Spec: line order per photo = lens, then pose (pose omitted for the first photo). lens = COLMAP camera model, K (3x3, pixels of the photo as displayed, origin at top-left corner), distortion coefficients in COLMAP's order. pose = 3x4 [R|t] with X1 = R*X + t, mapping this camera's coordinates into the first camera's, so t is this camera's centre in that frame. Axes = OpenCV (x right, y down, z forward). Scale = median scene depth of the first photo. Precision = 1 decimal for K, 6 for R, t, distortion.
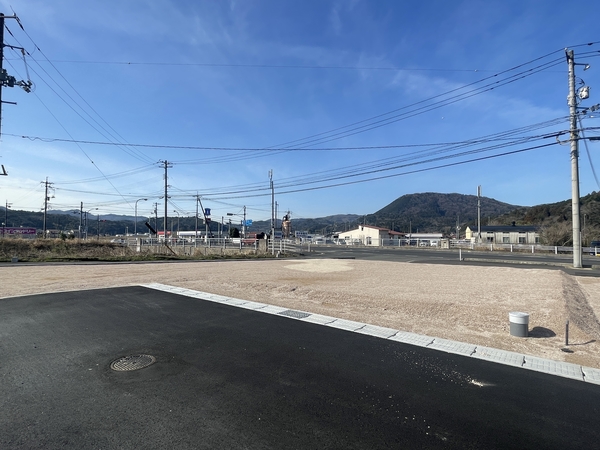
lens RADIAL K [[324.9, 0, 300.0], [0, 324.9, 225.0], [0, 0, 1]] dist [-0.001878, -0.000503]
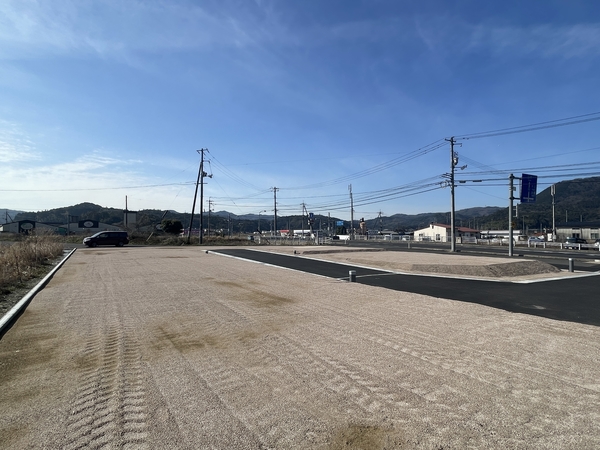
lens RADIAL K [[324.9, 0, 300.0], [0, 324.9, 225.0], [0, 0, 1]] dist [-0.001878, -0.000503]
pose [[0.930643, -0.014298, -0.365649, 0.177306], [0.018416, 0.999800, 0.007778, -0.014906], [0.365465, -0.013972, 0.930720, -0.272455]]
